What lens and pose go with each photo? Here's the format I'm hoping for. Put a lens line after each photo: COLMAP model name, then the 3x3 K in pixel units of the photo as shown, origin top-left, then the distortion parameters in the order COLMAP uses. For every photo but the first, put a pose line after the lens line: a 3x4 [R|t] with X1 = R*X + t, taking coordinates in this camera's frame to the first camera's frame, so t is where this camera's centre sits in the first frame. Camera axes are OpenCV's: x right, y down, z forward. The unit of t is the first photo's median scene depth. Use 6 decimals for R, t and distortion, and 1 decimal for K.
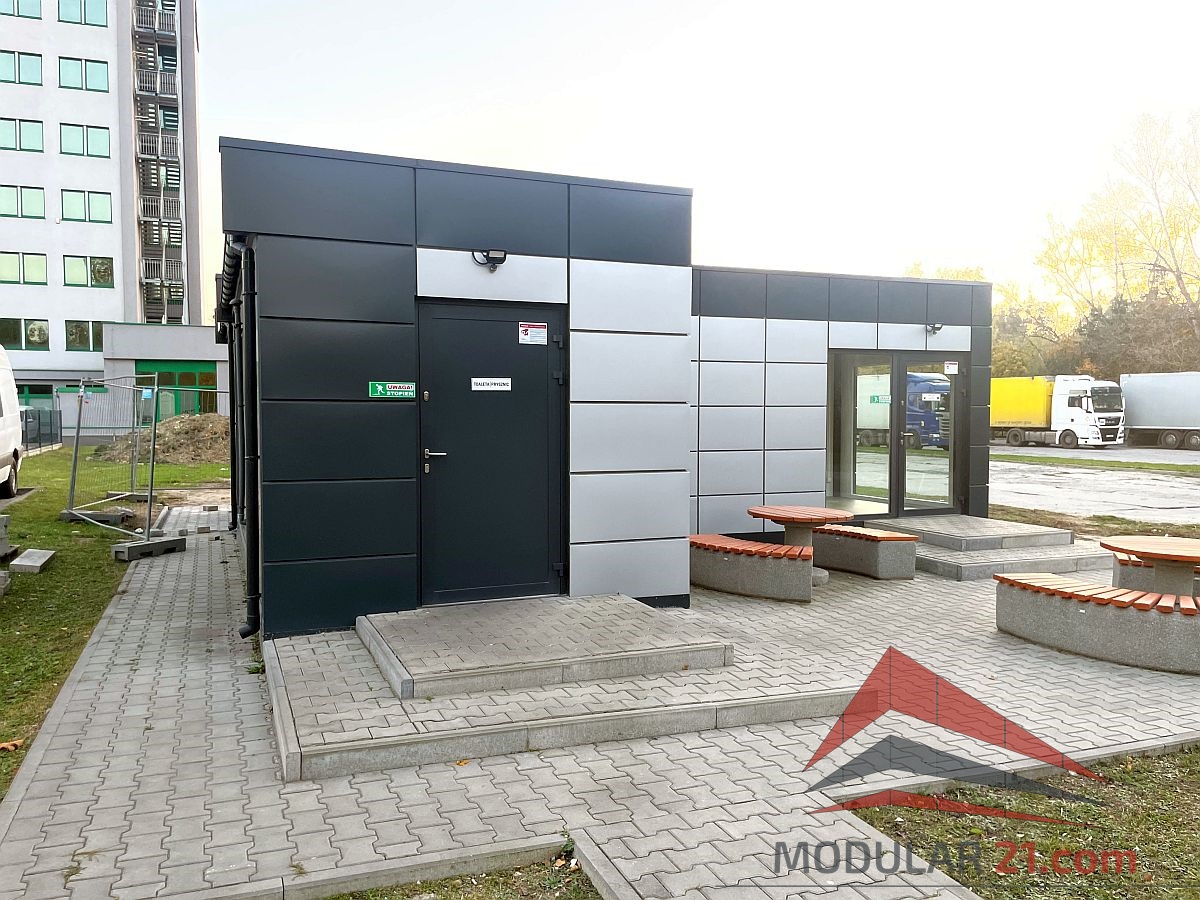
lens RADIAL K [[908.7, 0, 590.0], [0, 908.7, 447.1], [0, 0, 1]] dist [0.103893, -0.156279]
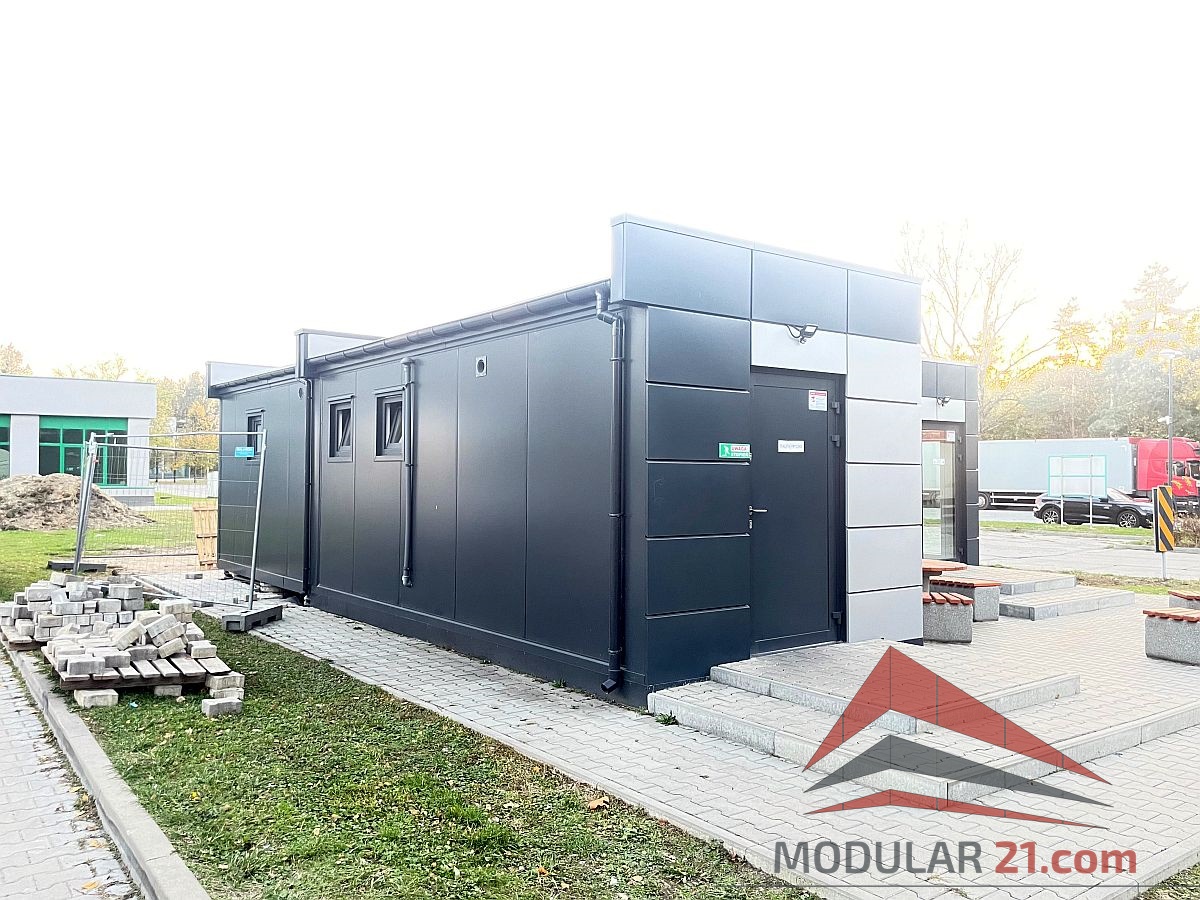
lens RADIAL K [[908.7, 0, 590.0], [0, 908.7, 447.1], [0, 0, 1]] dist [0.103893, -0.156279]
pose [[0.968744, 0.010283, 0.247851, -0.595034], [0.006332, 0.997790, -0.066143, 0.002237], [-0.247983, 0.065645, 0.966538, 0.007636]]
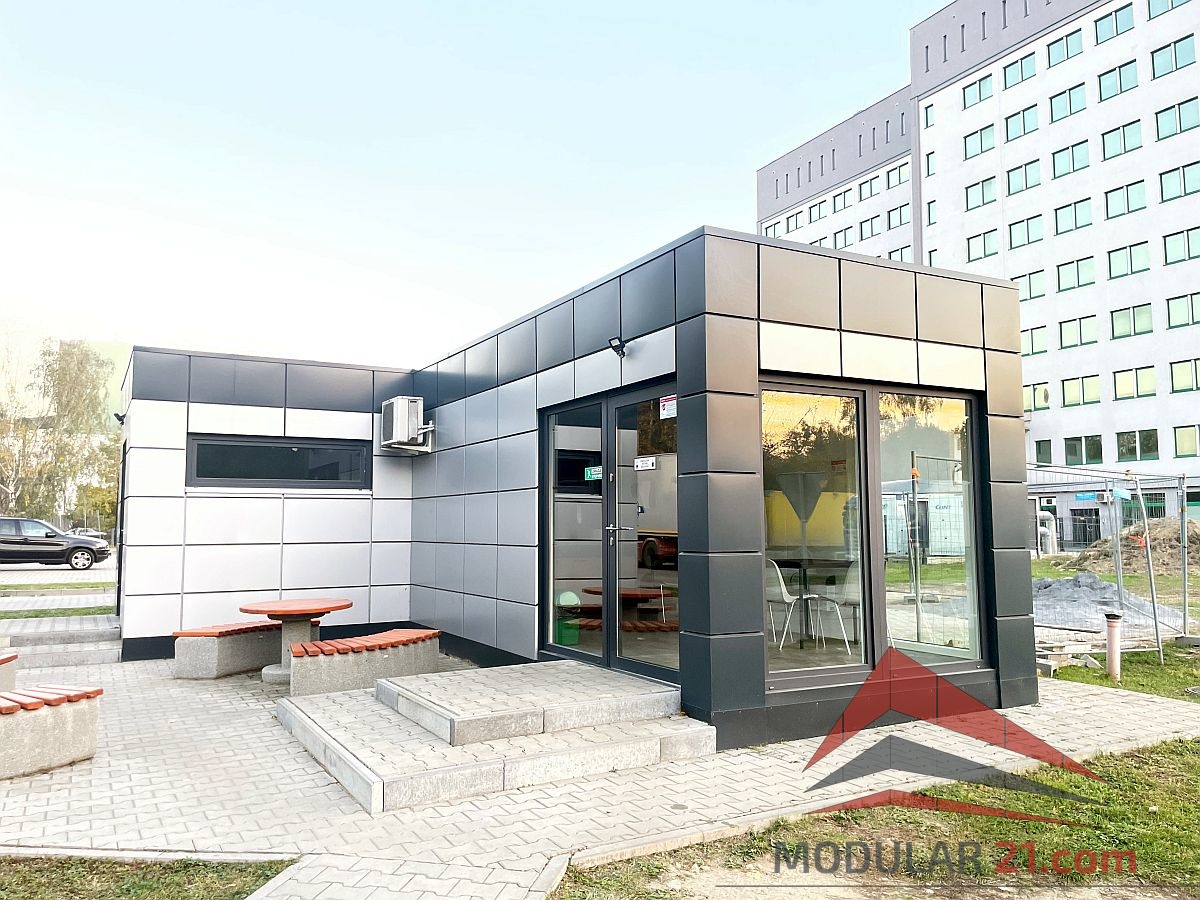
lens RADIAL K [[909.7, 0, 590.2], [0, 909.7, 459.0], [0, 0, 1]] dist [0.094192, -0.126670]
pose [[0.105858, -0.073543, -0.991658, 1.655197], [-0.034127, 0.996405, -0.077538, -0.021695], [0.993795, 0.042050, 0.102967, 1.624410]]
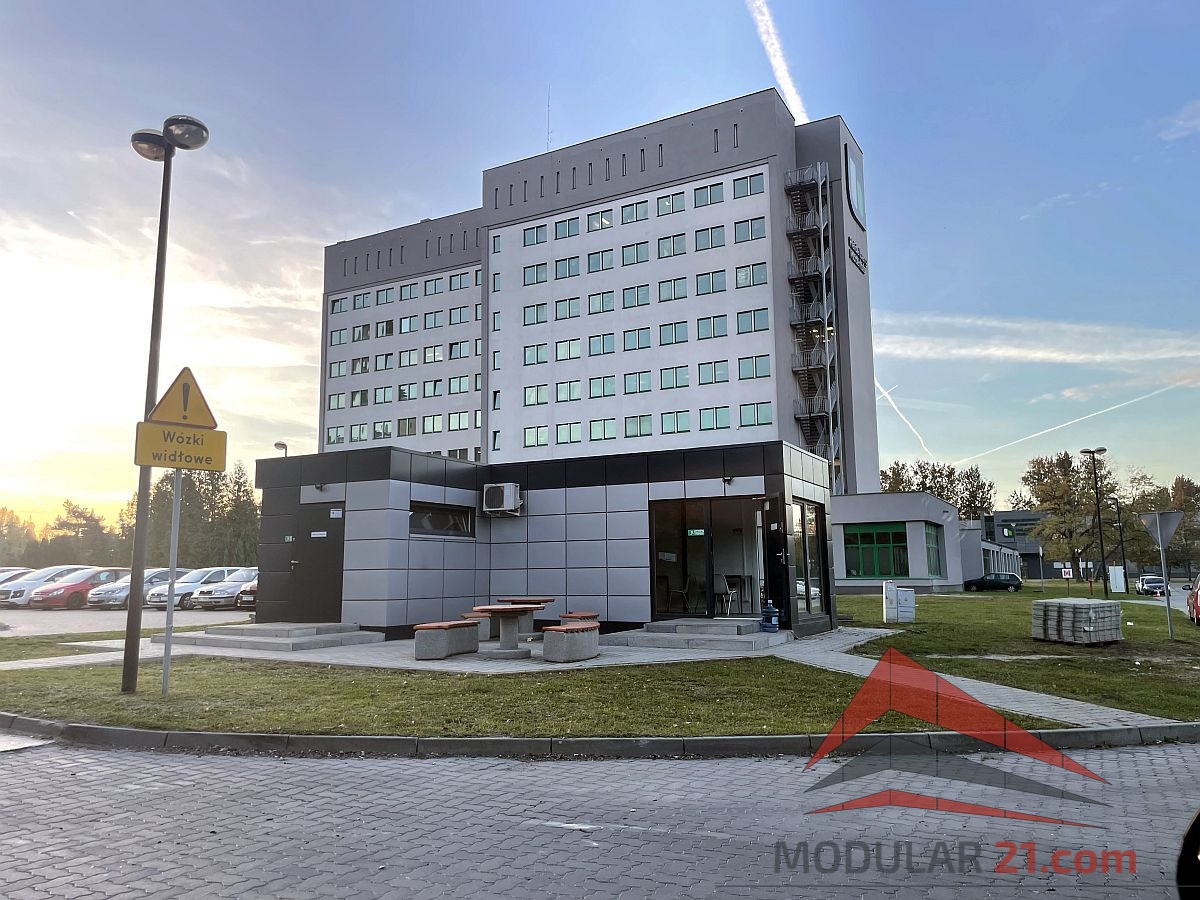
lens RADIAL K [[908.7, 0, 590.0], [0, 908.7, 447.1], [0, 0, 1]] dist [0.103893, -0.156279]
pose [[0.627975, -0.116994, -0.769390, 2.300861], [-0.021312, 0.985679, -0.167278, 0.099744], [0.777942, 0.121443, 0.616488, -0.029984]]
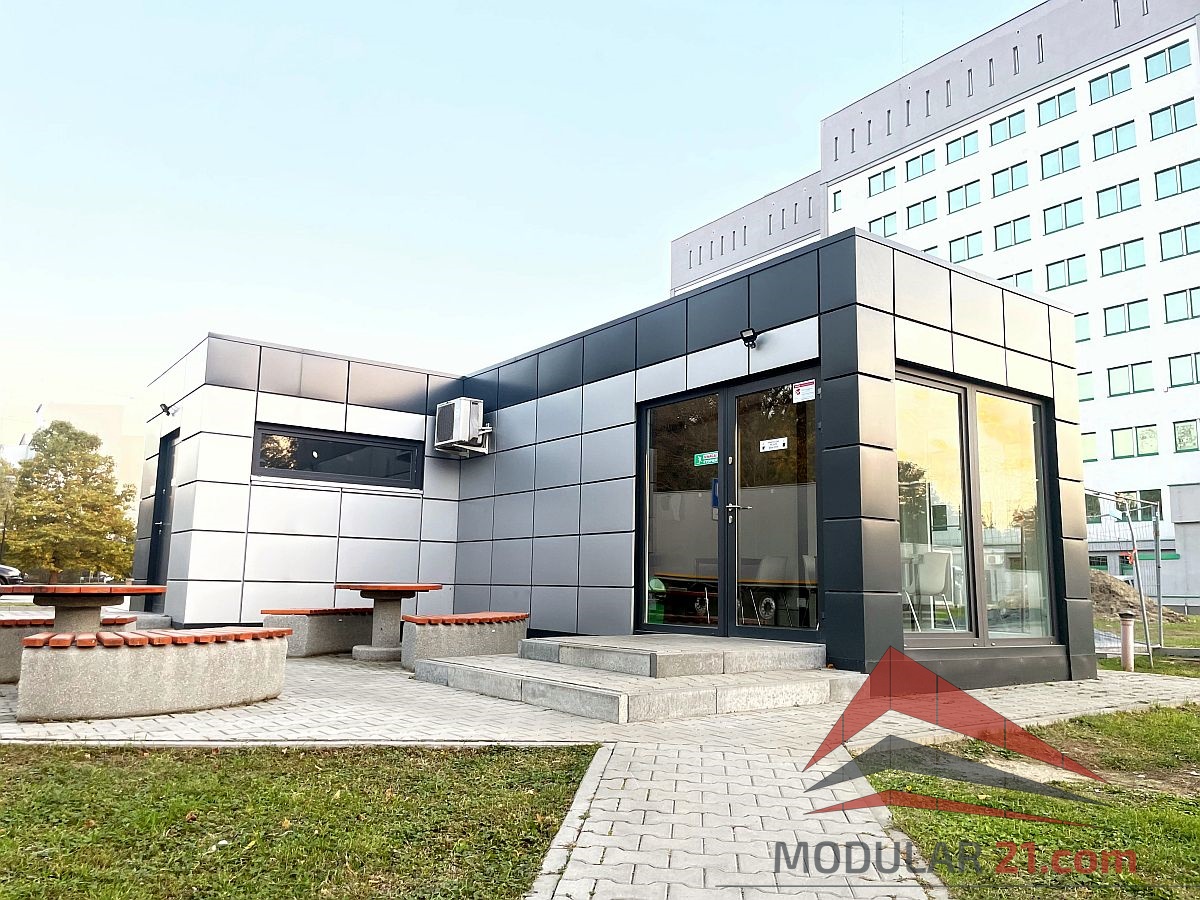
lens RADIAL K [[909.7, 0, 590.2], [0, 909.7, 459.0], [0, 0, 1]] dist [0.094192, -0.126670]
pose [[0.225542, -0.133147, -0.965092, 1.671628], [-0.057383, 0.987081, -0.149591, 0.097349], [0.972542, 0.089119, 0.214988, 1.339158]]
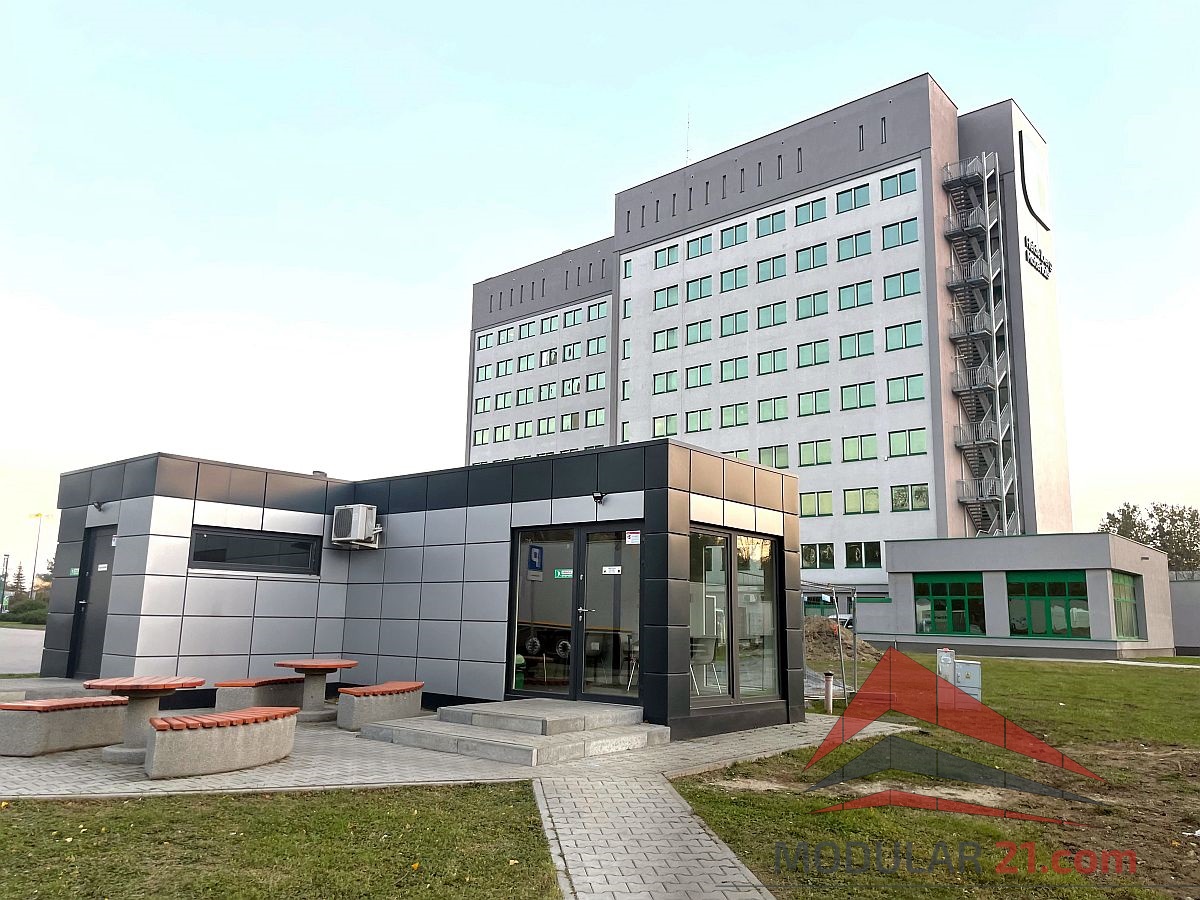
lens RADIAL K [[909.7, 0, 590.2], [0, 909.7, 459.0], [0, 0, 1]] dist [0.094192, -0.126670]
pose [[0.449812, -0.144572, -0.881345, 2.123331], [-0.056863, 0.980174, -0.189805, 0.020180], [0.891311, 0.135493, 0.432673, 1.015203]]
